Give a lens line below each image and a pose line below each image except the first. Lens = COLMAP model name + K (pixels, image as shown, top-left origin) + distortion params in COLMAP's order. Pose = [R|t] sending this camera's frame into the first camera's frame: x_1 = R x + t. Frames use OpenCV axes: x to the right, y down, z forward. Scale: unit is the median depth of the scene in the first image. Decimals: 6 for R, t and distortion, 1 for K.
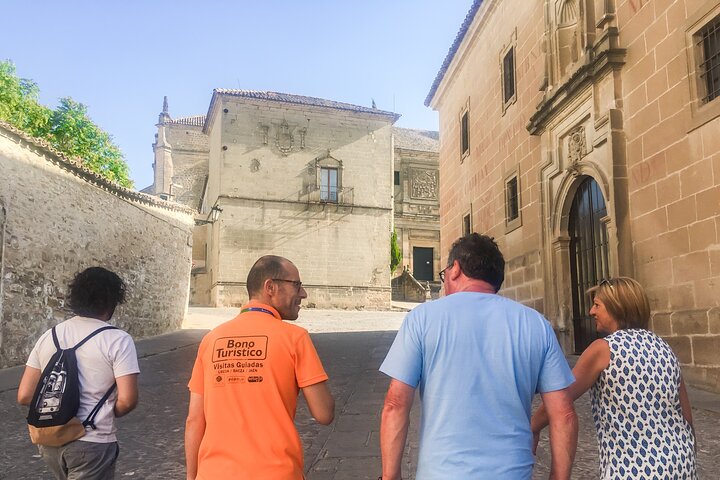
lens RADIAL K [[535.6, 0, 360.0], [0, 535.6, 240.0], [0, 0, 1]] dist [-0.029163, -0.001066]
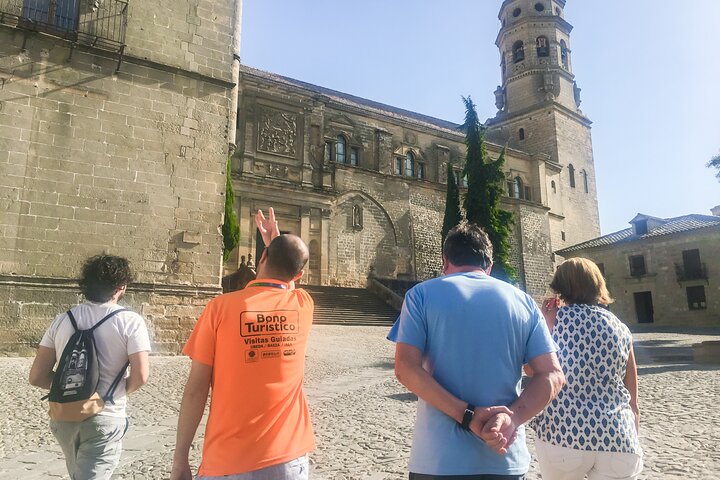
lens RADIAL K [[535.6, 0, 360.0], [0, 535.6, 240.0], [0, 0, 1]] dist [-0.029163, -0.001066]
pose [[0.948435, 0.045433, 0.313698, 0.030180], [-0.039857, 0.998913, -0.024168, 0.059562], [-0.314455, 0.010418, 0.949215, 0.608021]]
